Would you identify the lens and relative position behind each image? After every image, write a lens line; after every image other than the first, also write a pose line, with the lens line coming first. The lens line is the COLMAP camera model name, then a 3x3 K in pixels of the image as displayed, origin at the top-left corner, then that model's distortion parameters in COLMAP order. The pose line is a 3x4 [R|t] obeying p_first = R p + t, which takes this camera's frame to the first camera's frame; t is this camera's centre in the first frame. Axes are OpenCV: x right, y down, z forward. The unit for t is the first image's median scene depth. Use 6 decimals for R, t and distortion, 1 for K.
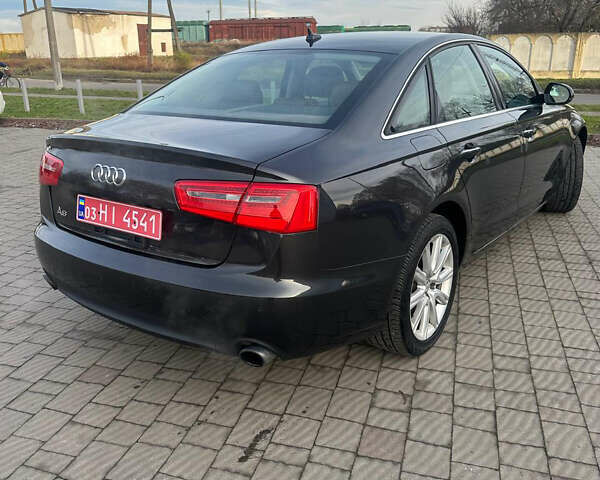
lens RADIAL K [[544.6, 0, 295.6], [0, 544.6, 240.7], [0, 0, 1]] dist [0.162424, -0.301080]
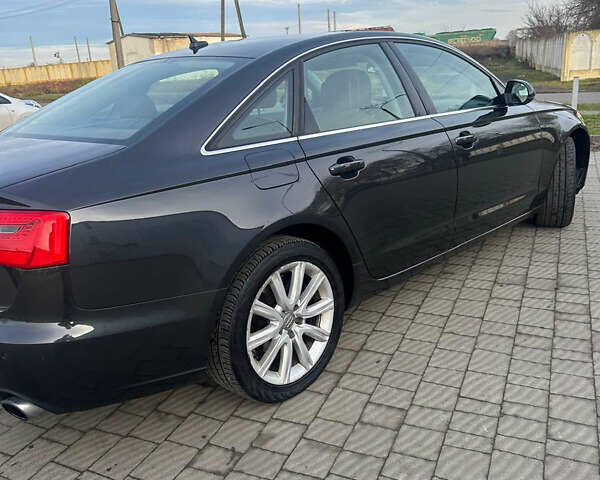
lens RADIAL K [[544.6, 0, 295.6], [0, 544.6, 240.7], [0, 0, 1]] dist [0.162424, -0.301080]
pose [[0.988834, -0.008956, -0.148751, 0.382675], [0.005888, 0.999761, -0.021054, -0.026439], [0.148904, 0.019943, 0.988651, 0.148814]]
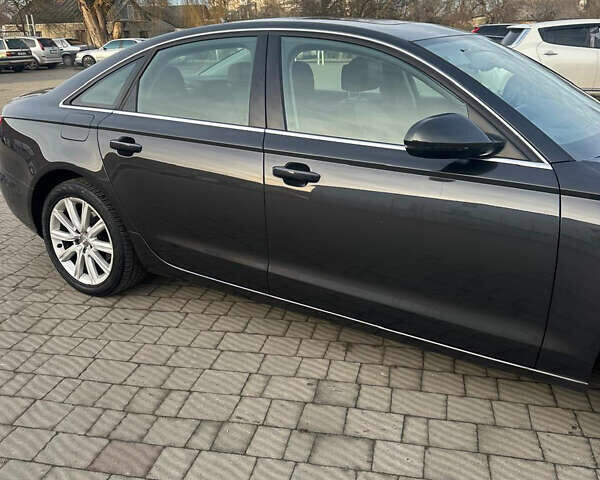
lens RADIAL K [[544.6, 0, 295.6], [0, 544.6, 240.7], [0, 0, 1]] dist [0.162424, -0.301080]
pose [[0.100280, 0.355981, -0.929097, 1.408643], [-0.307053, 0.899297, 0.311422, -0.433259], [0.946394, 0.254052, 0.199487, 1.205551]]
